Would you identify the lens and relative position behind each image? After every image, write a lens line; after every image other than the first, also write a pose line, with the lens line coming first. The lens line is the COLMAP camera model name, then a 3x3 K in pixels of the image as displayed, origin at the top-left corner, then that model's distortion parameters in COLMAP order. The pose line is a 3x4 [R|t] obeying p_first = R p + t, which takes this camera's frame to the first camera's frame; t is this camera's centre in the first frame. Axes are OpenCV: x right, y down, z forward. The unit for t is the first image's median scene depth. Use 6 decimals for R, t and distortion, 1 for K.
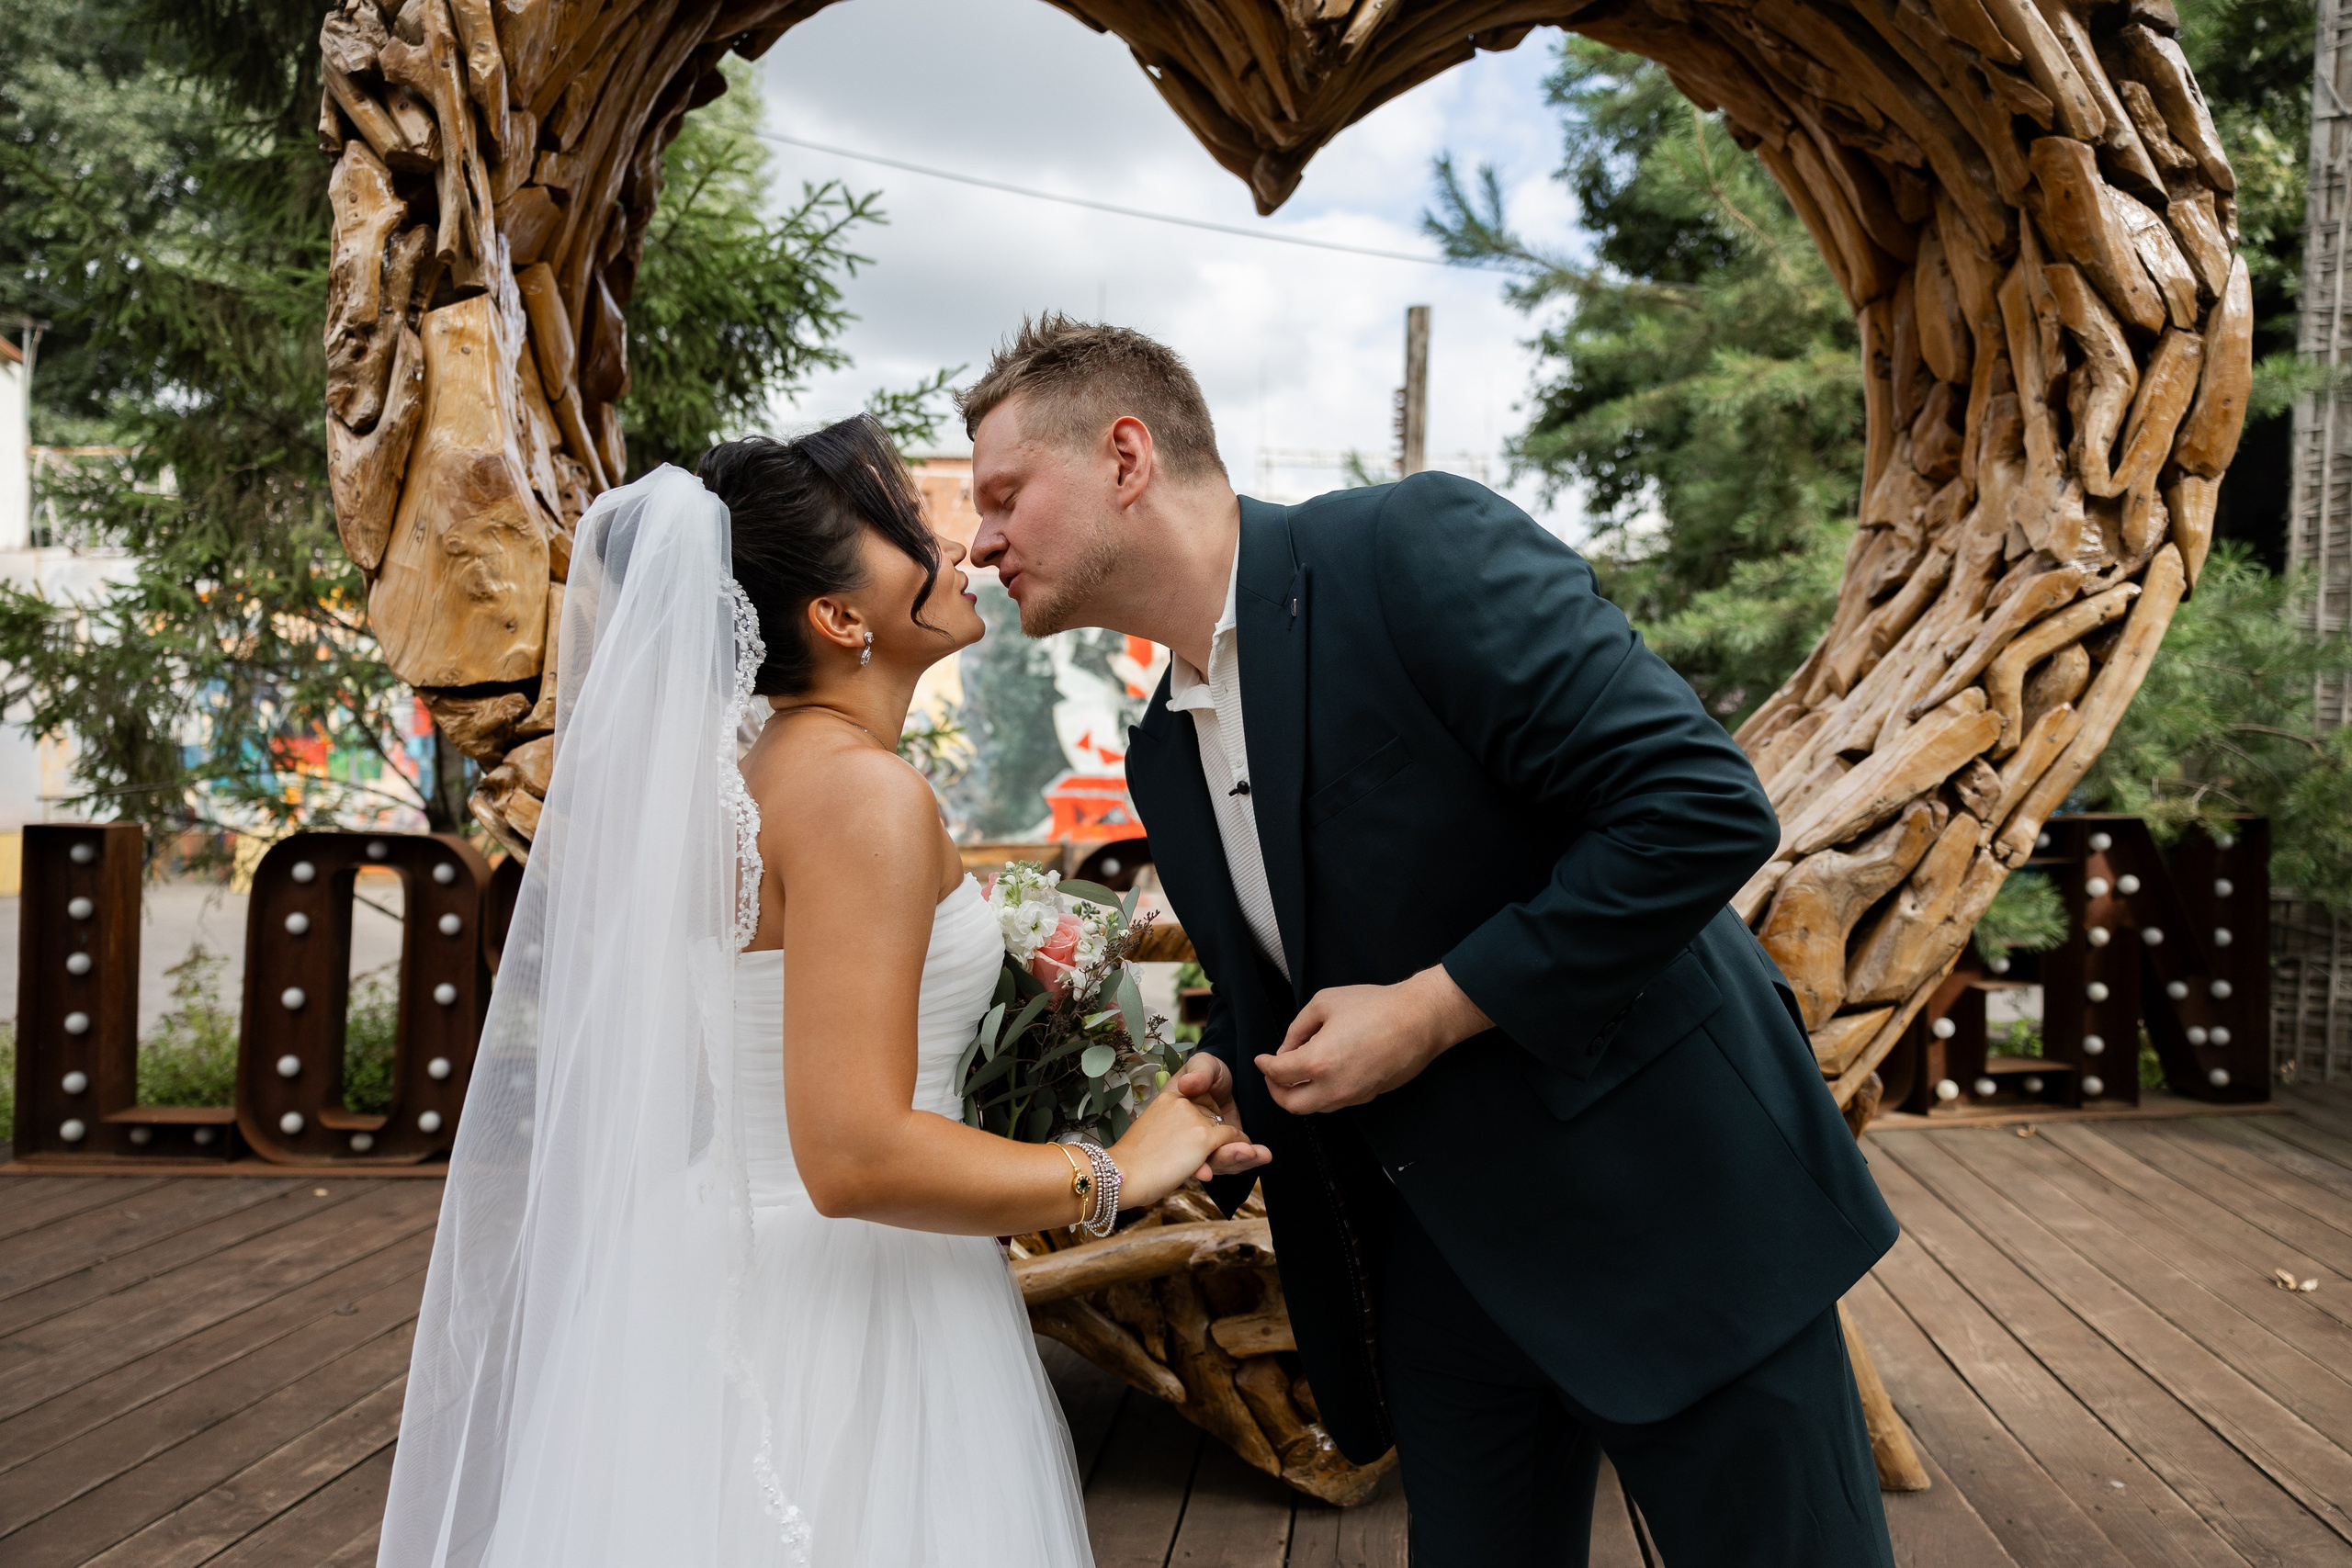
lens RADIAL K [[1549.0, 0, 1180.9], [0, 1549.0, 787.5], [0, 0, 1]] dist [0.003732, 0.000555]
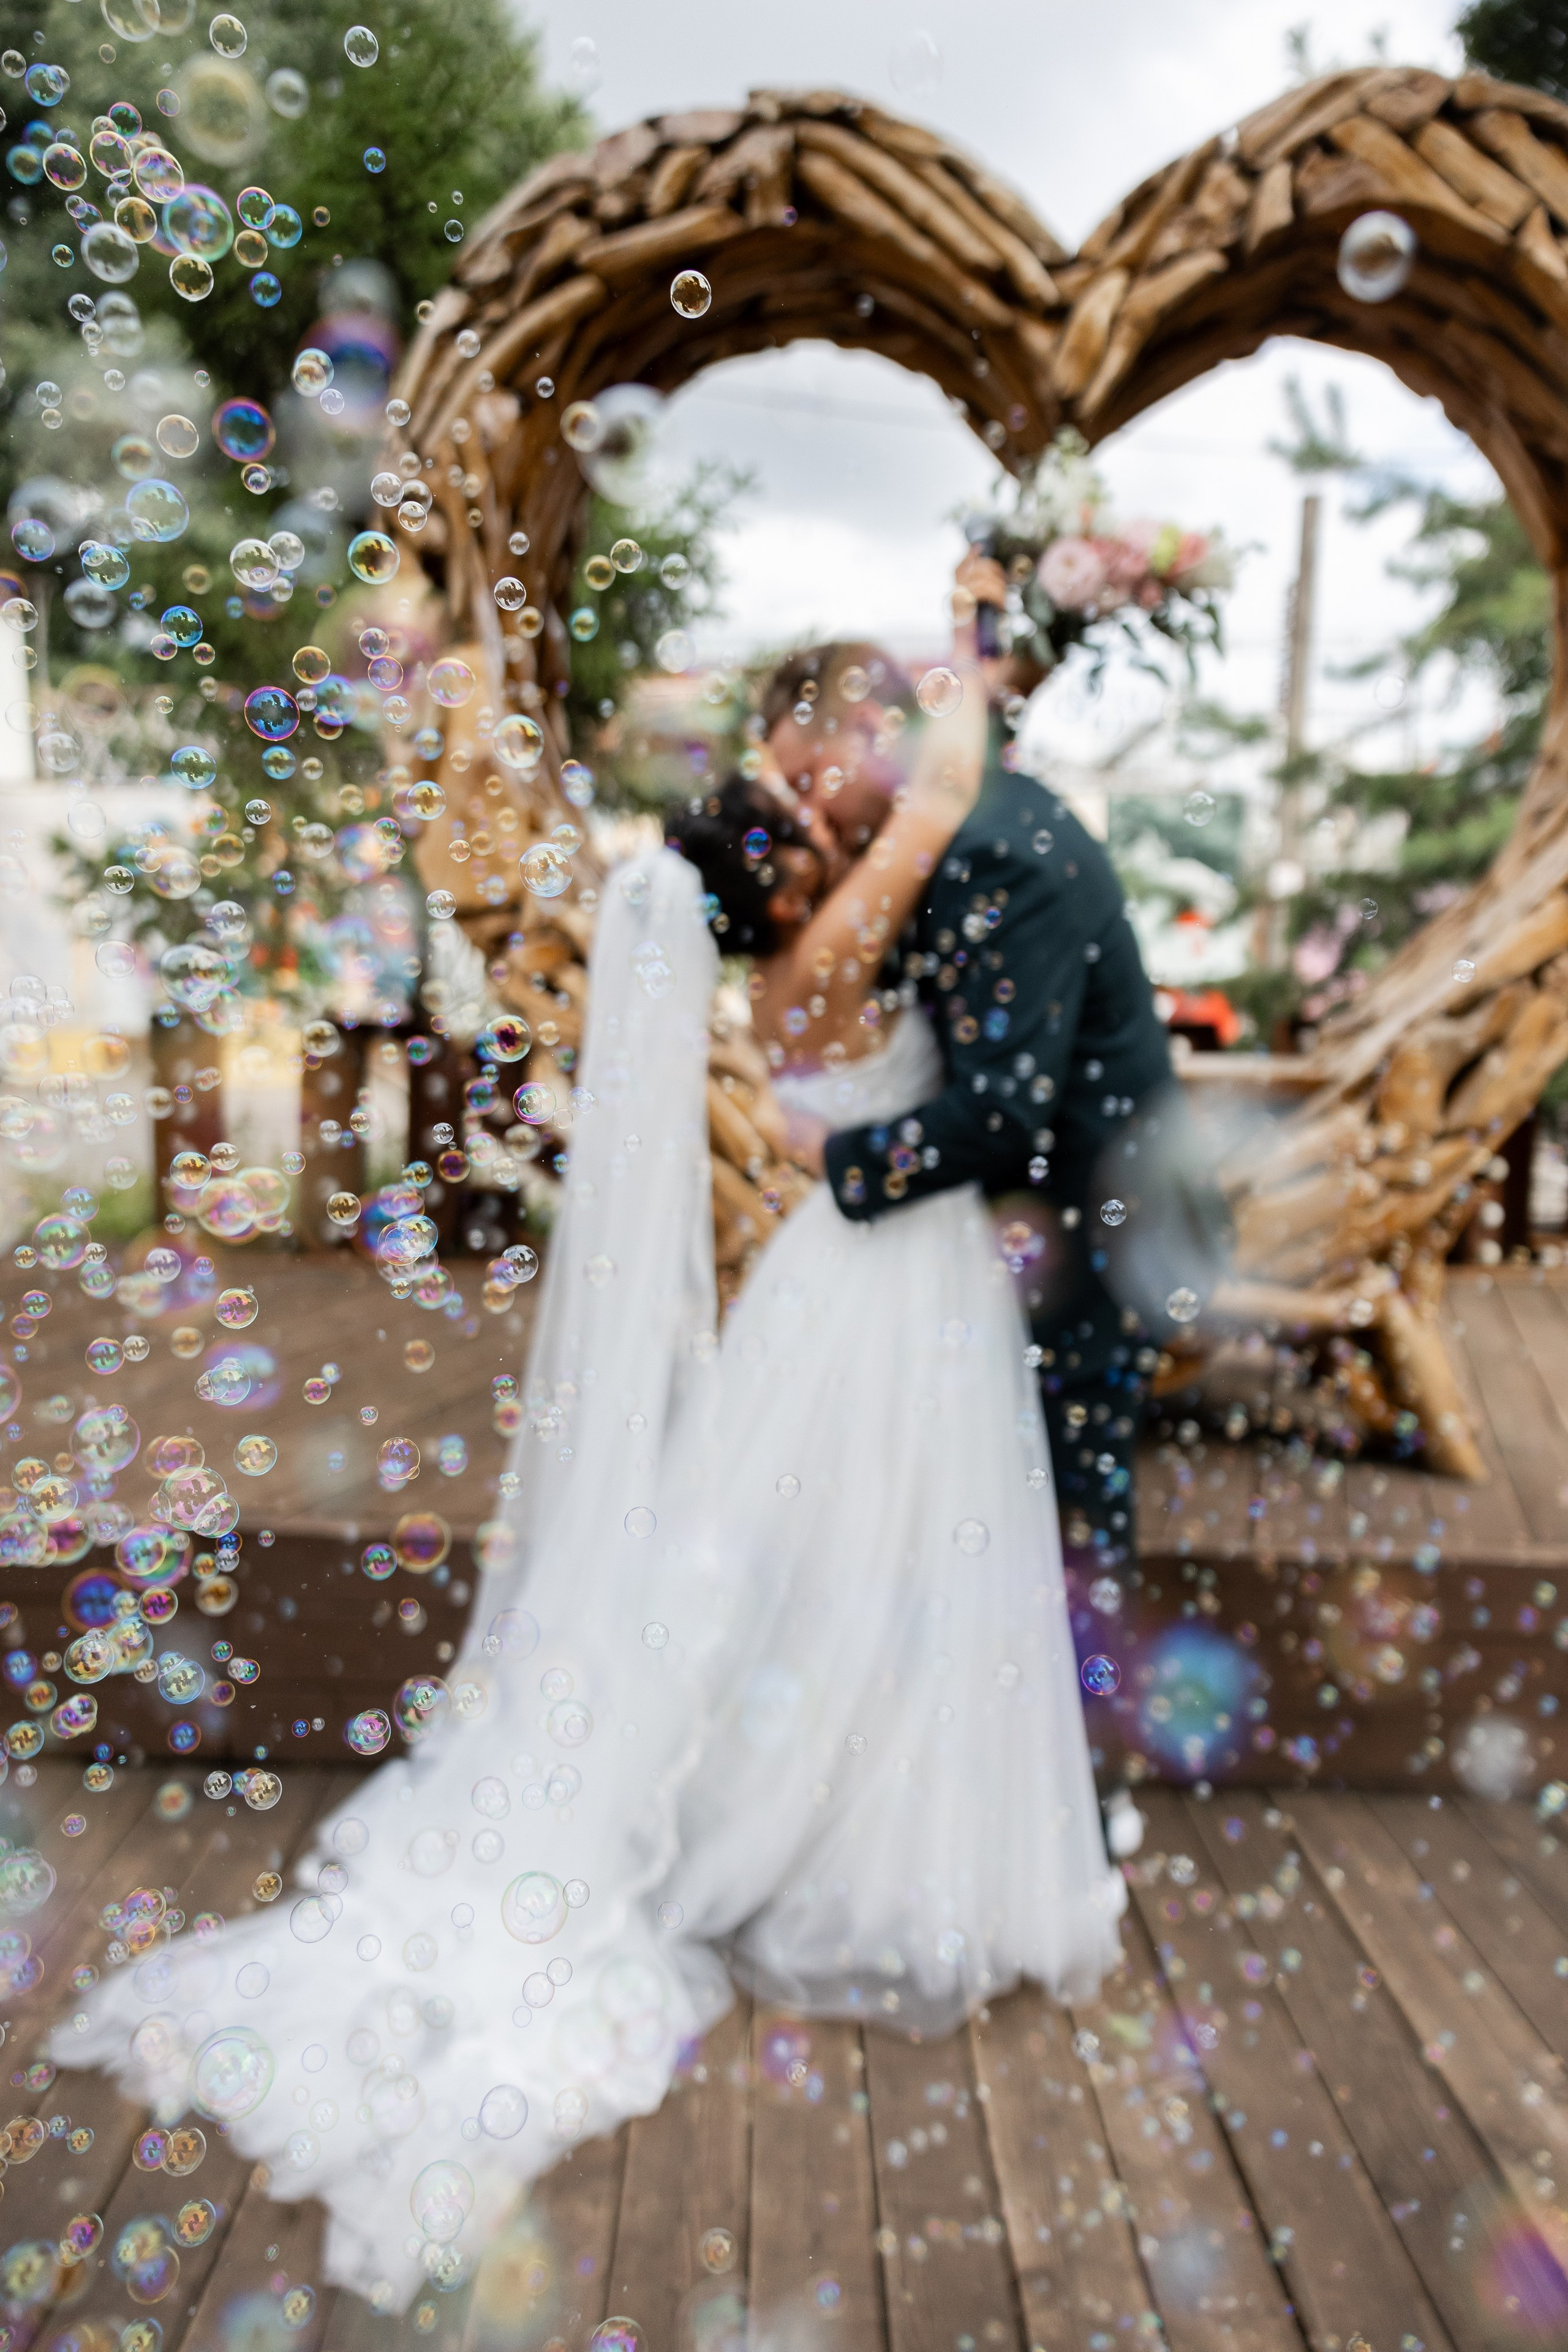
lens RADIAL K [[1541.7, 0, 792.1], [0, 1541.7, 1185.9], [0, 0, 1]] dist [0.011846, 0.003954]
pose [[0.983270, 0.020608, -0.180987, 0.113561], [0.001659, 0.992525, 0.122029, 0.019007], [0.182149, -0.120288, 0.975886, -0.415806]]
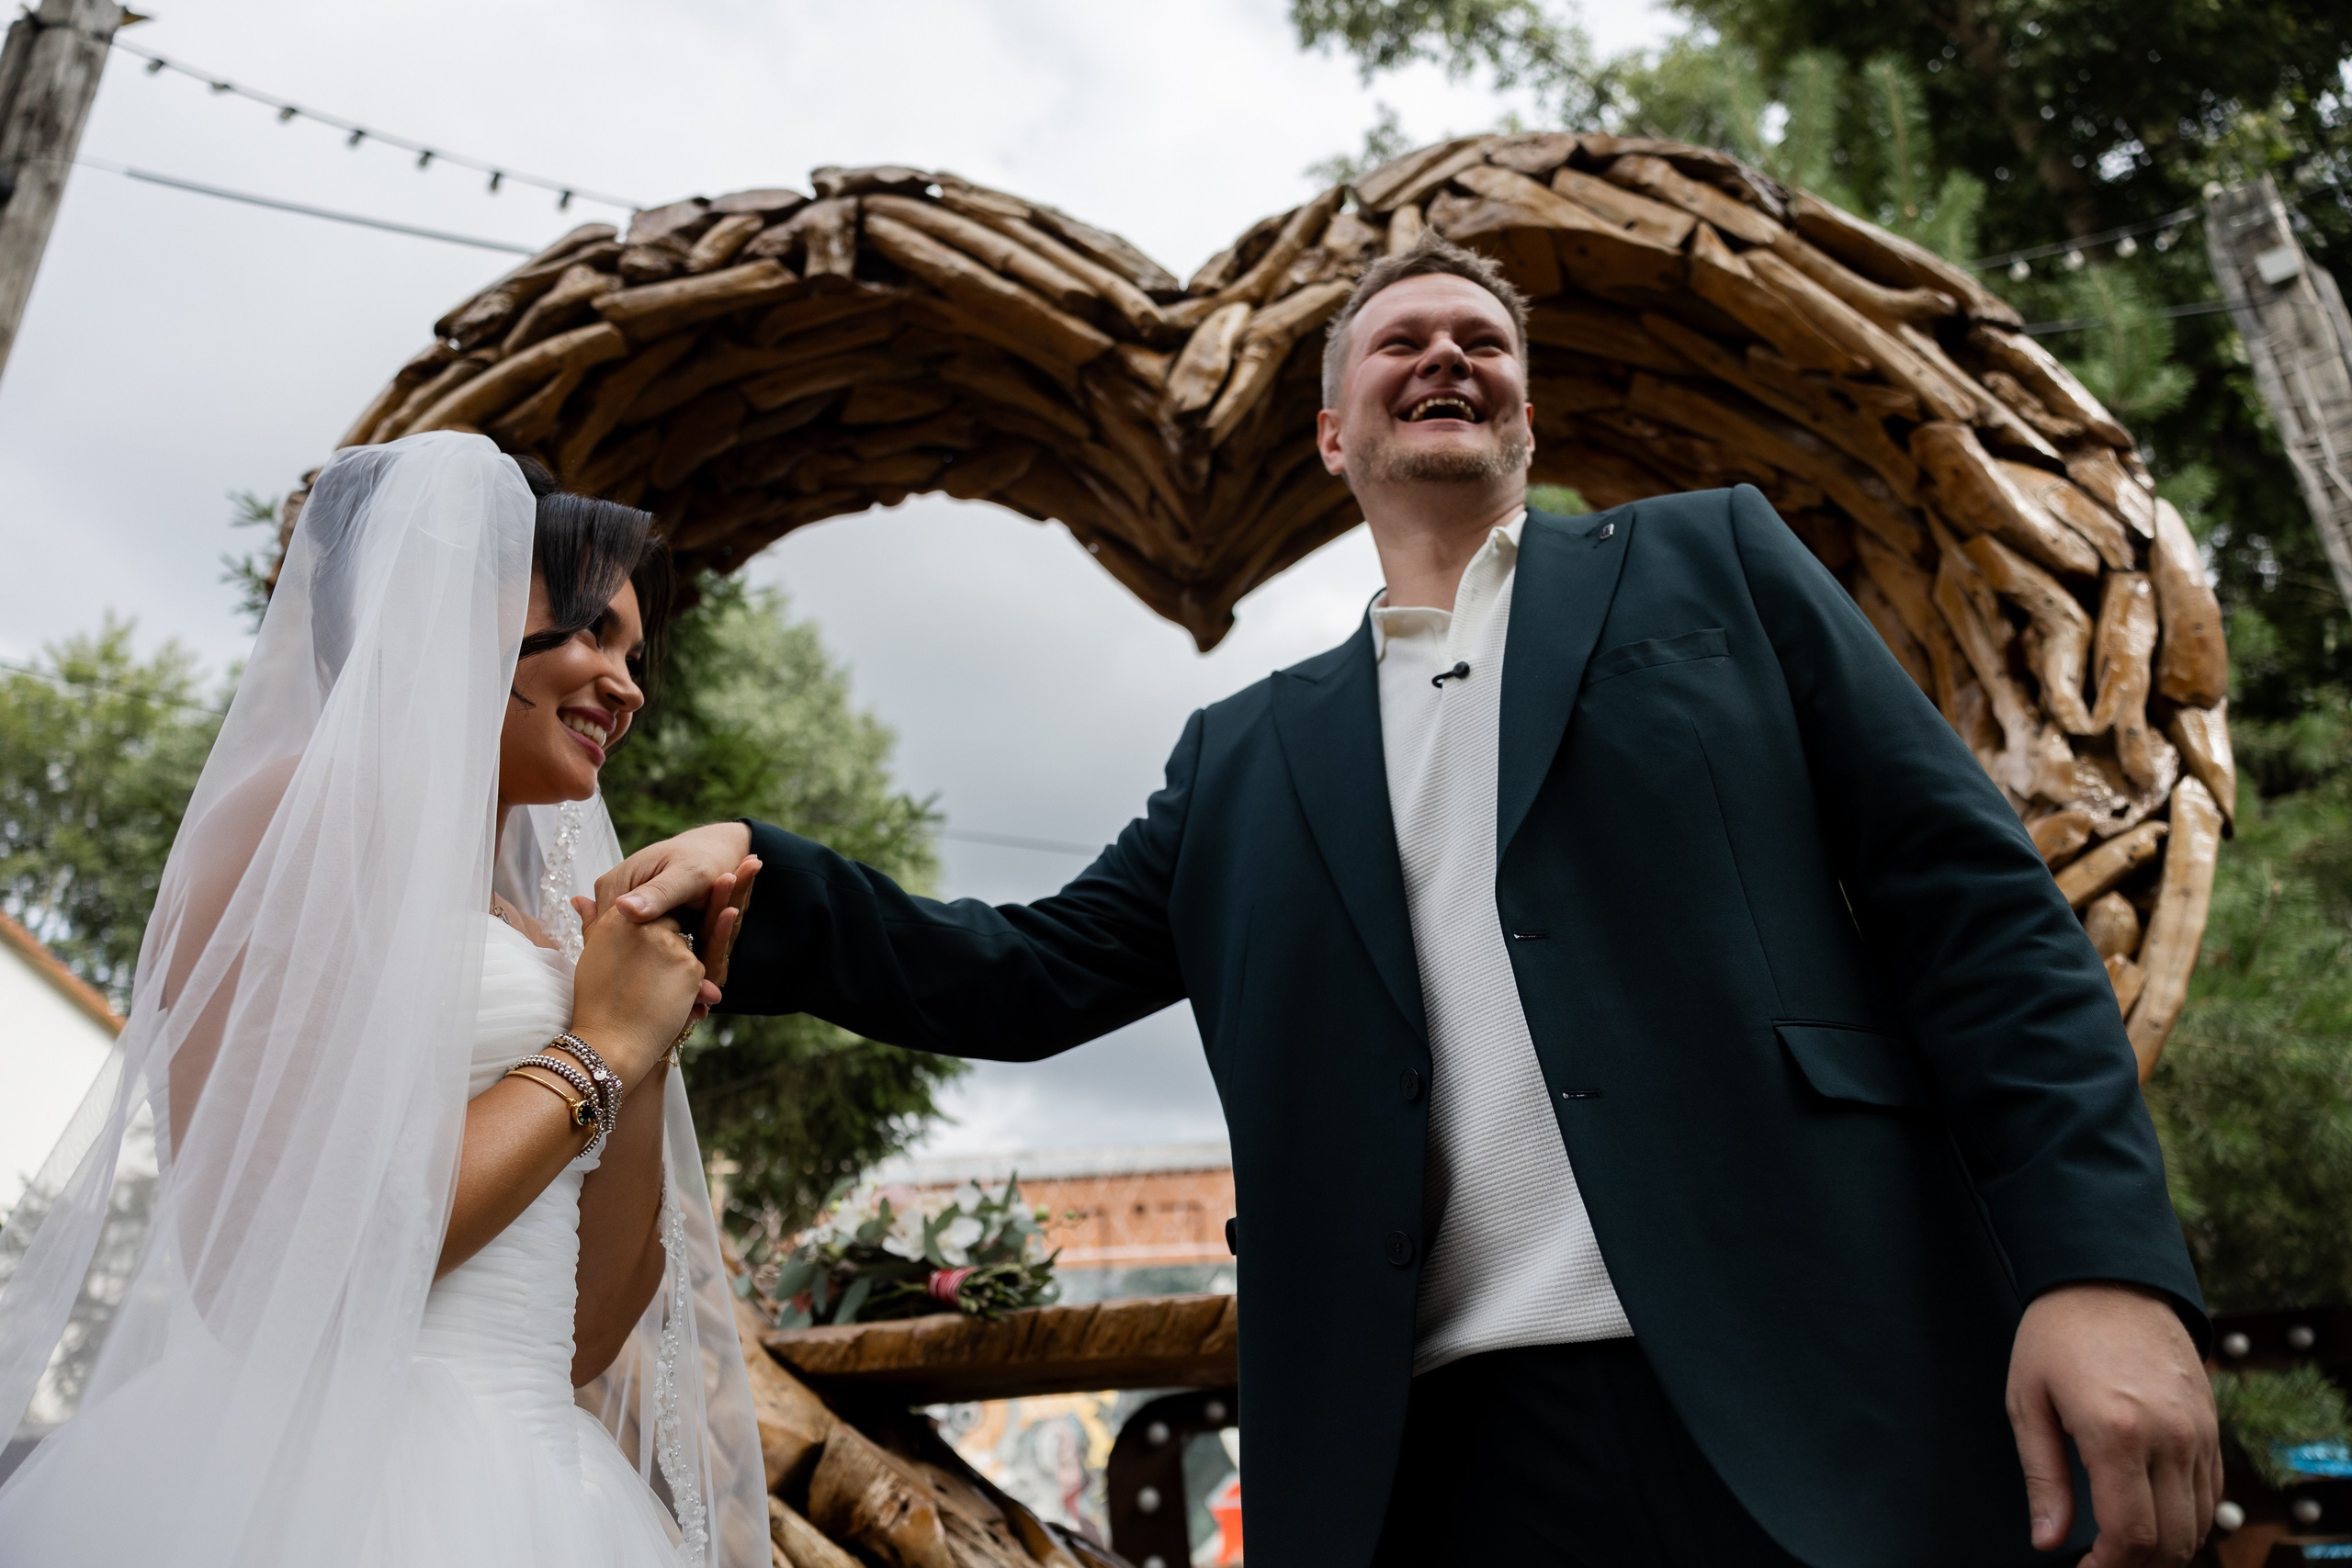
lens RADIAL K [[1547.9, 0, 1180.1], [0, 1547.9, 791.2], [0, 0, 1]] dist [0.008116, 0.002896]
pose [[0.990341, -0.103996, -0.091708, 0.153810], [0.053666, 0.897346, -0.438053, 0.202817], [0.127849, 0.428900, 0.894259, 0.146267]]
